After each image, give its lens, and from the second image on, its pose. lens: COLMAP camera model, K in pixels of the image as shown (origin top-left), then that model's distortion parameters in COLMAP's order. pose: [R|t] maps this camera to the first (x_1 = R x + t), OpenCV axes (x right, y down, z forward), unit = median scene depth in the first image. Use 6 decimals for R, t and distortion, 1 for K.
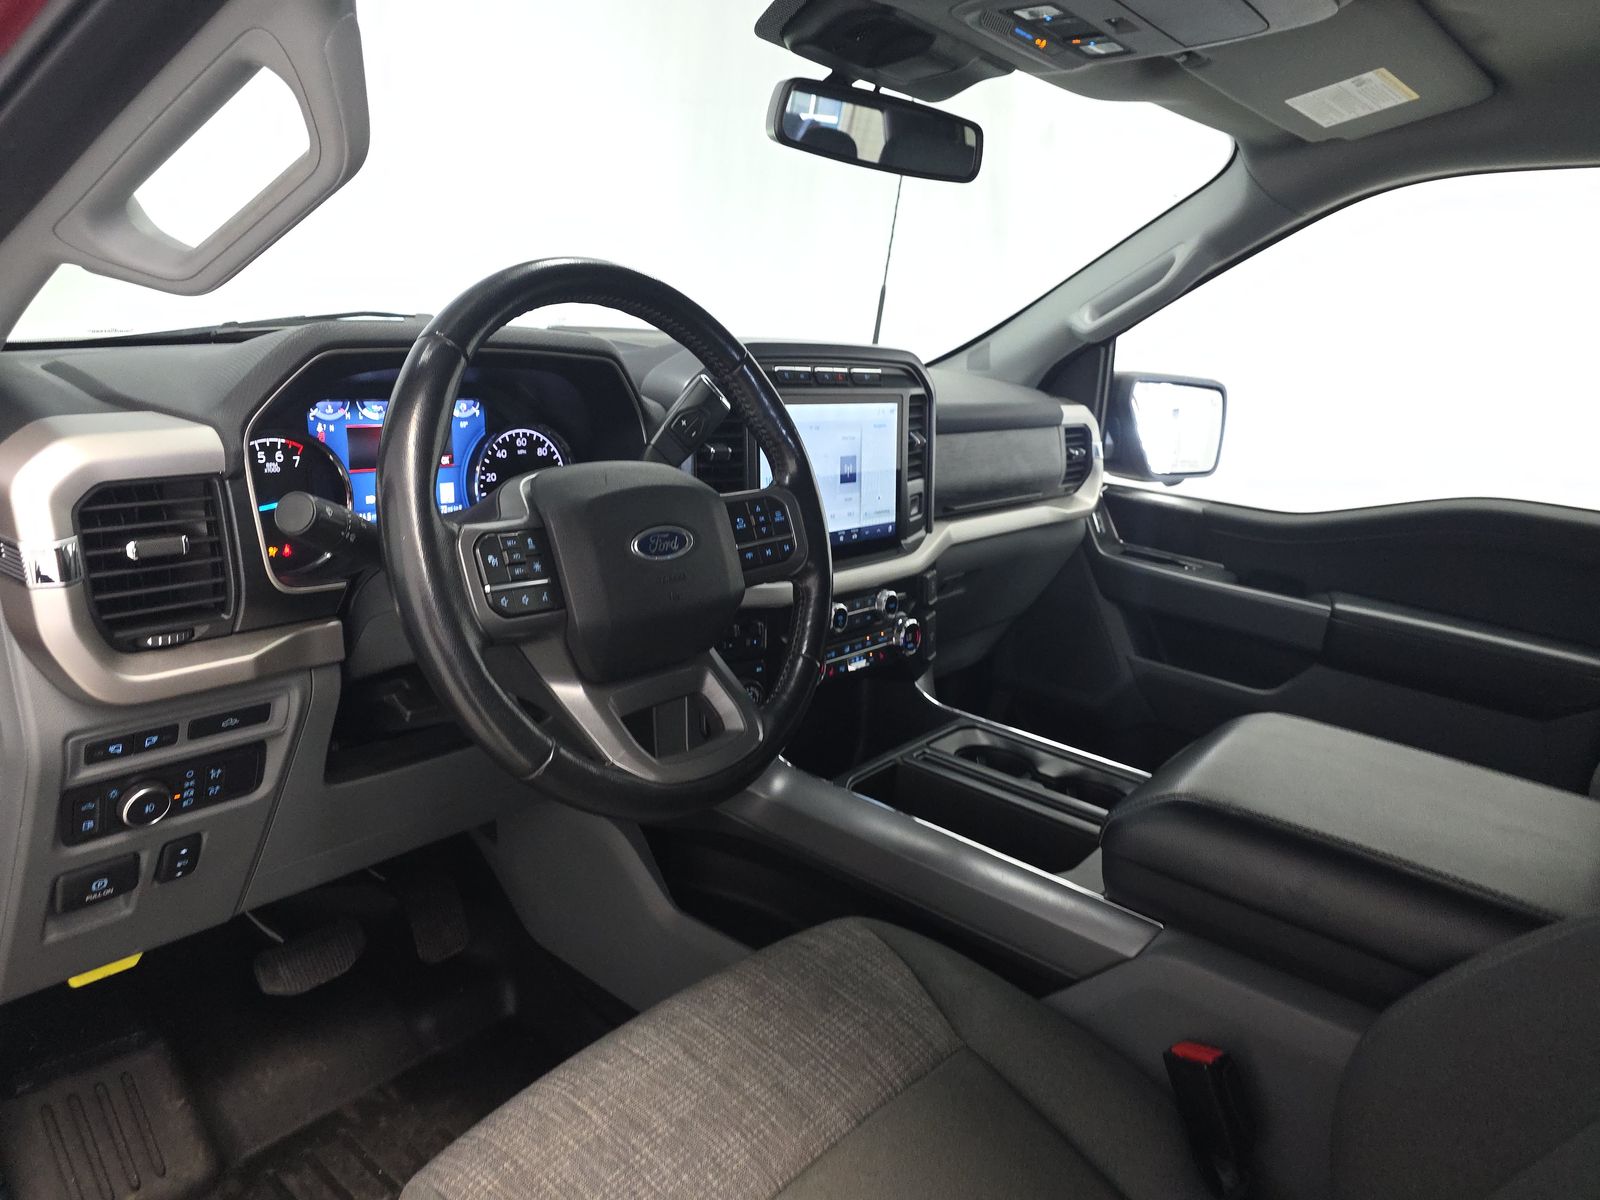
lens RADIAL K [[1086.0, 0, 792.8], [0, 1086.0, 577.0], [0, 0, 1]] dist [0.039639, -0.049233]
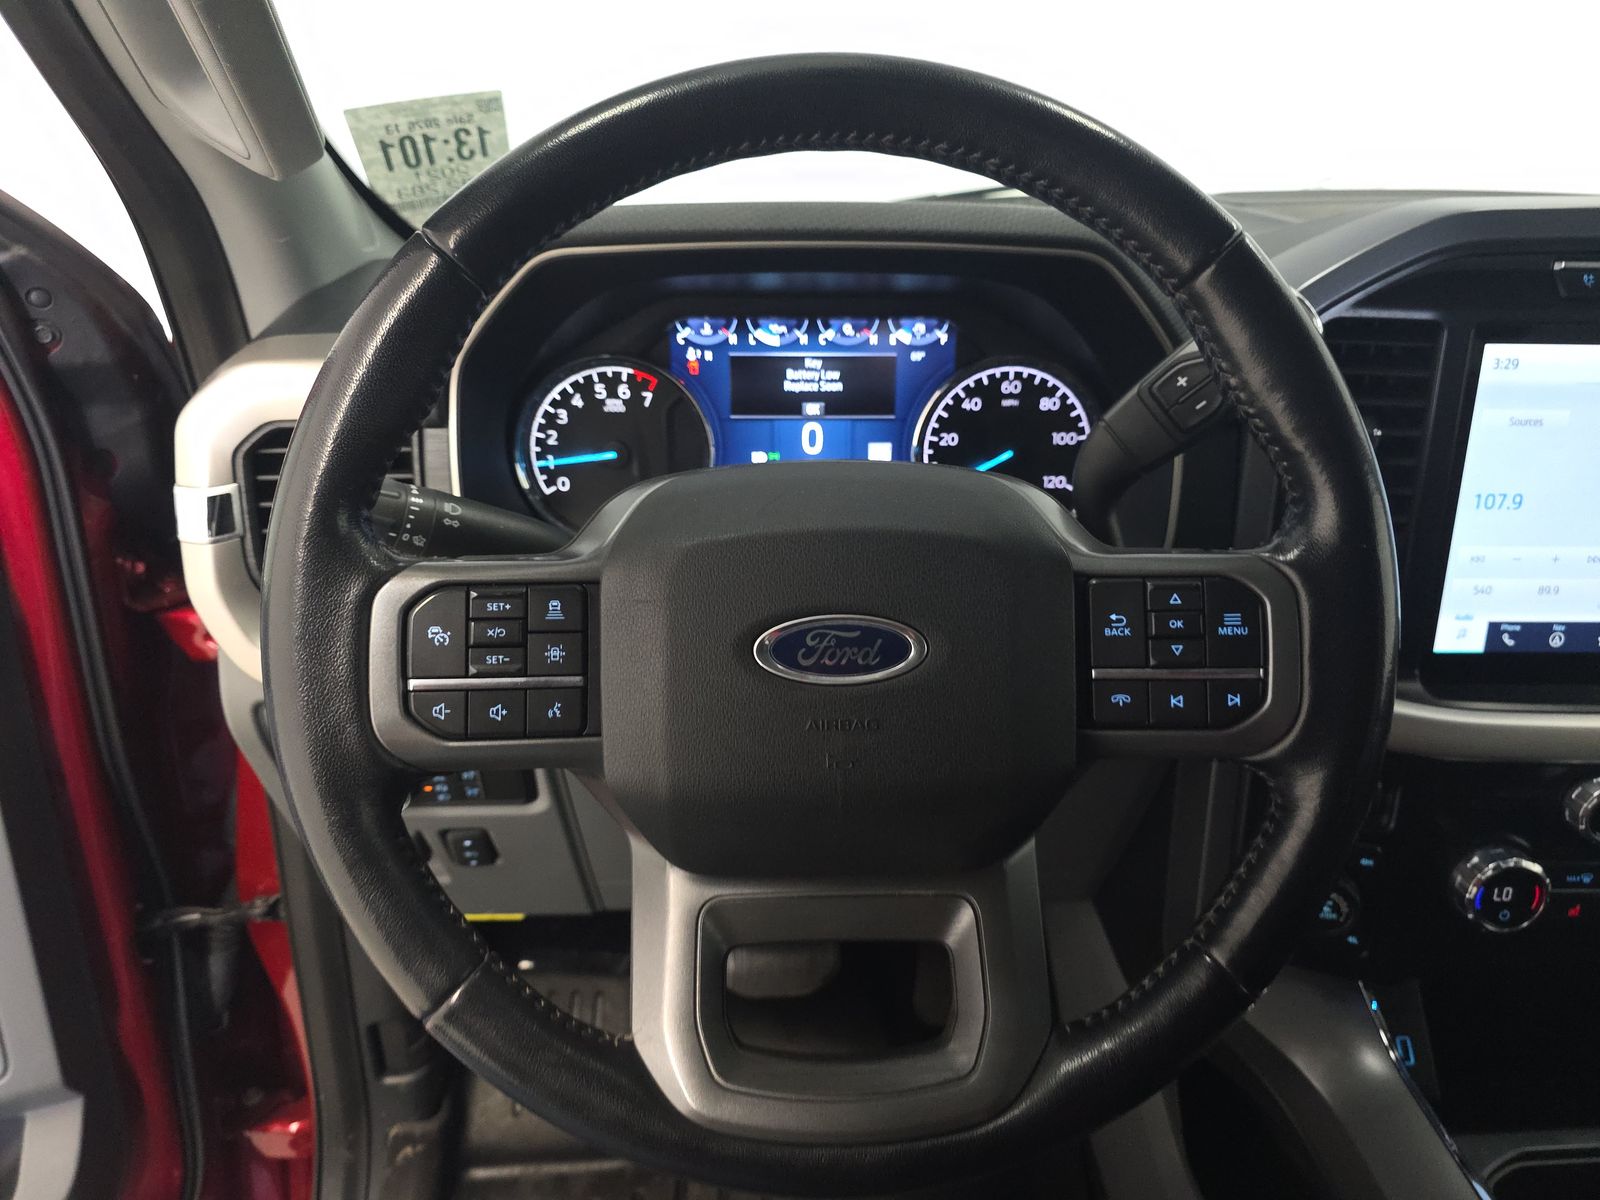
lens RADIAL K [[1077.9, 0, 808.4], [0, 1077.9, 593.0], [0, 0, 1]] dist [0.057007, -0.051093]
pose [[0.649847, 0.220587, -0.727351, 0.156575], [-0.134575, 0.975233, 0.175528, -0.100534], [0.748056, -0.016183, 0.663438, 0.486265]]
